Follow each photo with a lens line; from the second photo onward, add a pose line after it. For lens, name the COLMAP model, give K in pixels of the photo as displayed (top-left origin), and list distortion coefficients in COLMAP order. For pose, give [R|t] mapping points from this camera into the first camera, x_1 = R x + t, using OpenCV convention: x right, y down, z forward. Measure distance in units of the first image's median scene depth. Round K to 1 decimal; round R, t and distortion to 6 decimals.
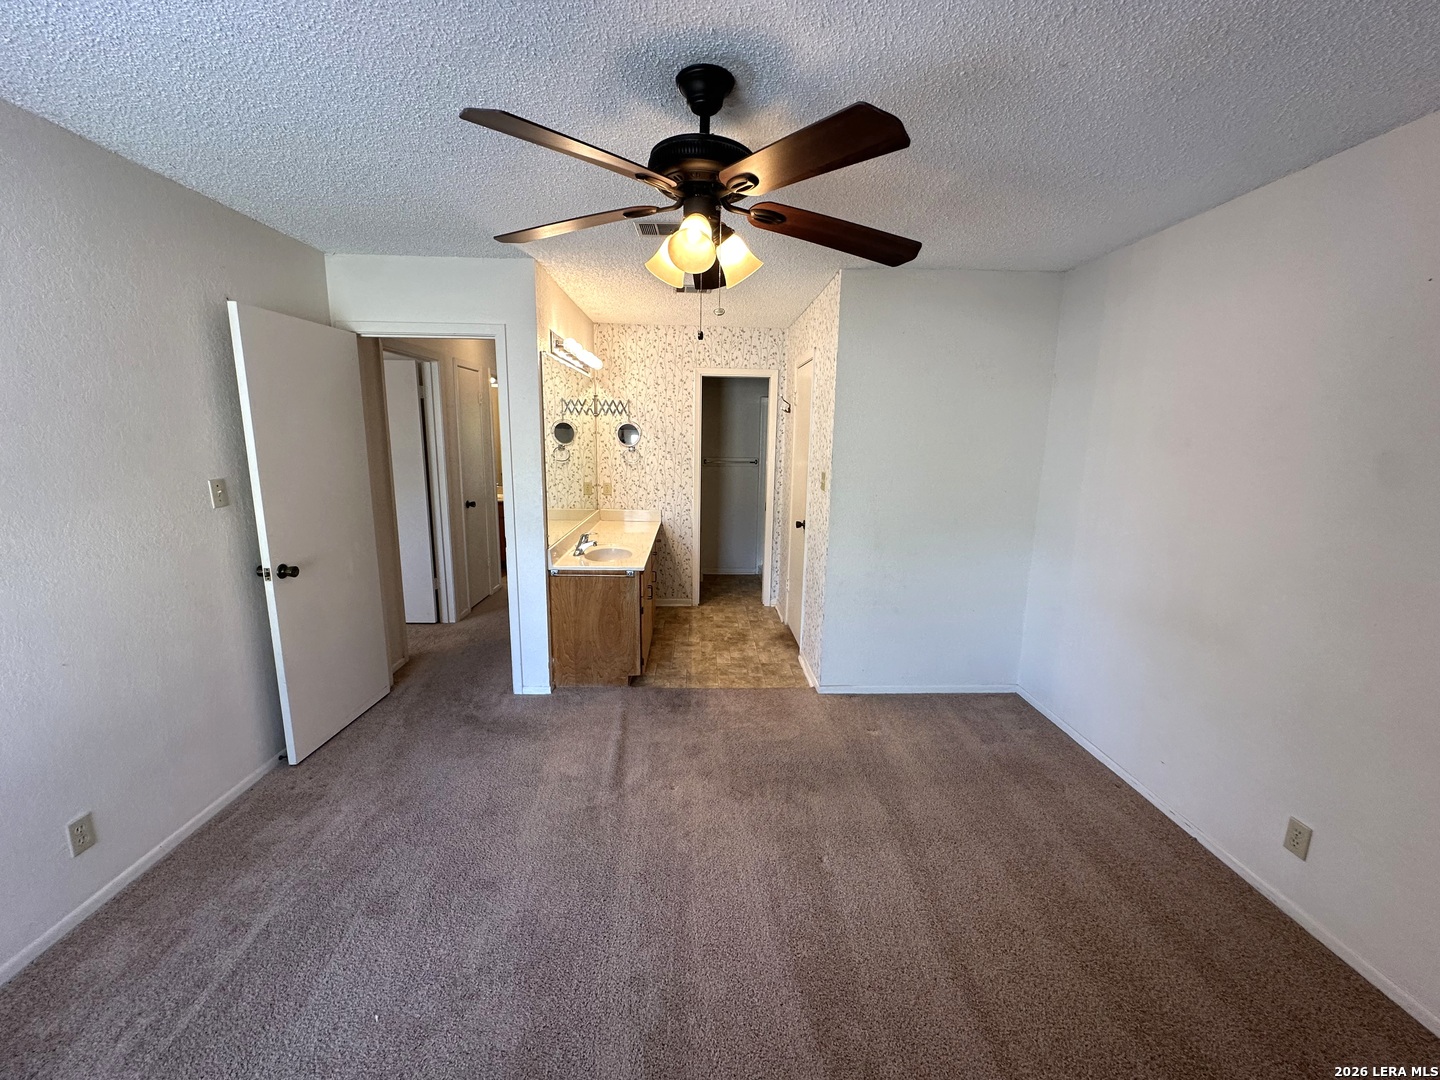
lens RADIAL K [[576.8, 0, 719.9], [0, 576.8, 542.7], [0, 0, 1]] dist [0.001846, 0.000318]
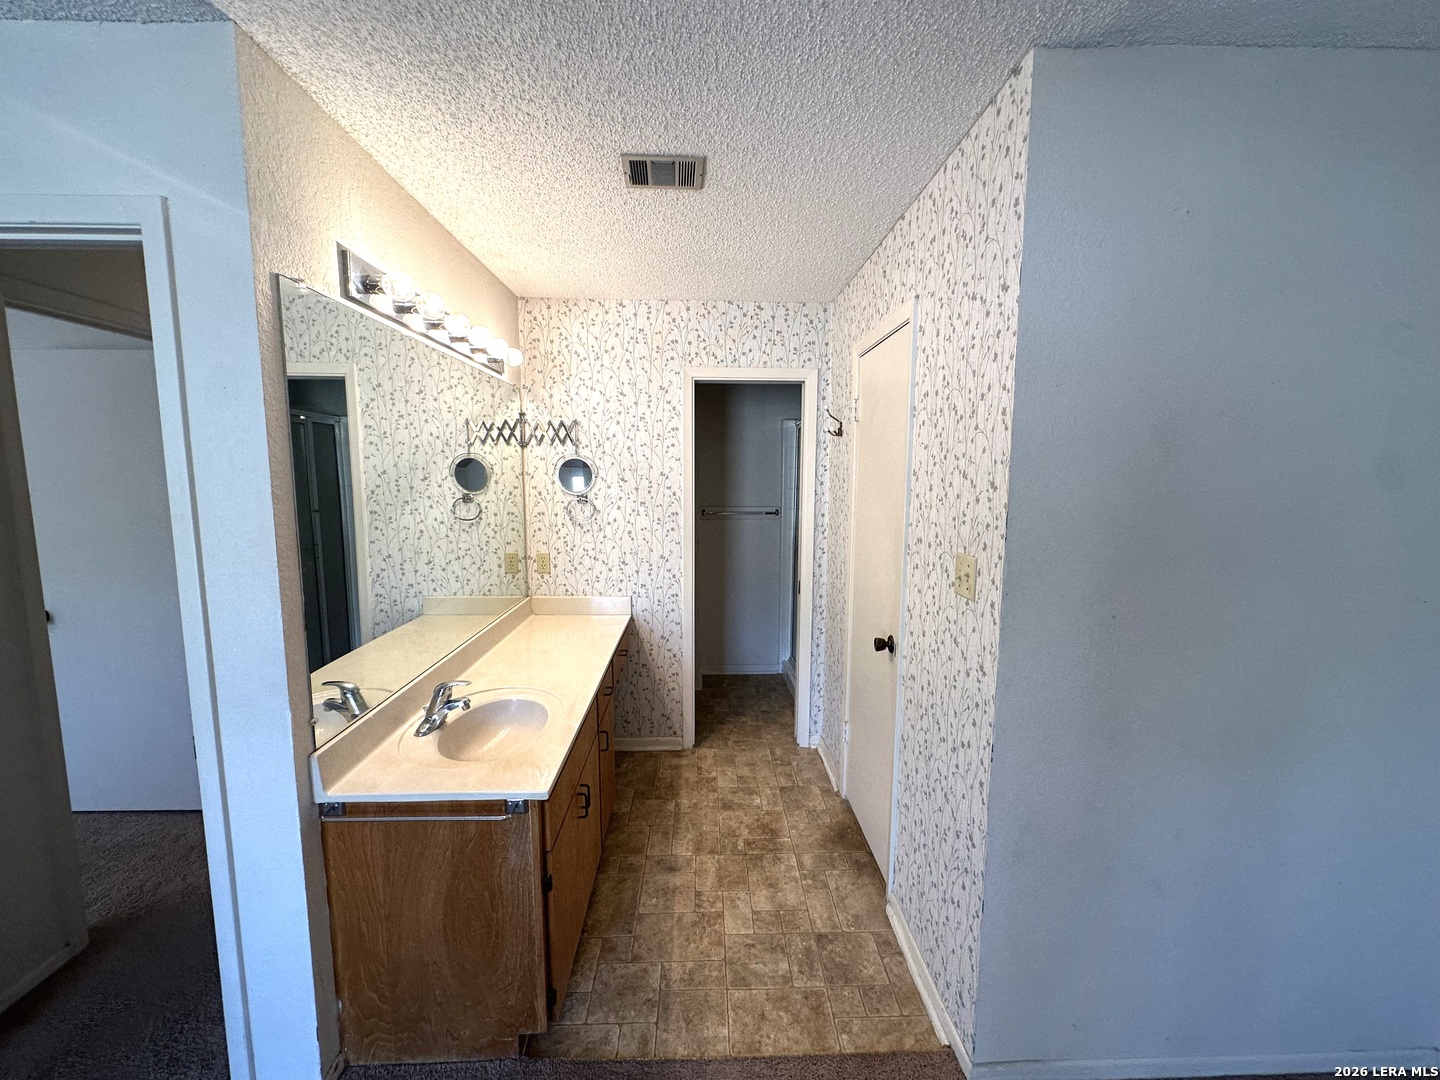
lens RADIAL K [[576.8, 0, 717.6], [0, 576.8, 538.8], [0, 0, 1]] dist [0.001846, 0.000318]
pose [[0.999851, -0.012723, -0.011644, -0.001281], [0.011843, 0.997277, -0.072795, -0.074640], [0.012538, 0.072646, 0.997279, 0.397431]]
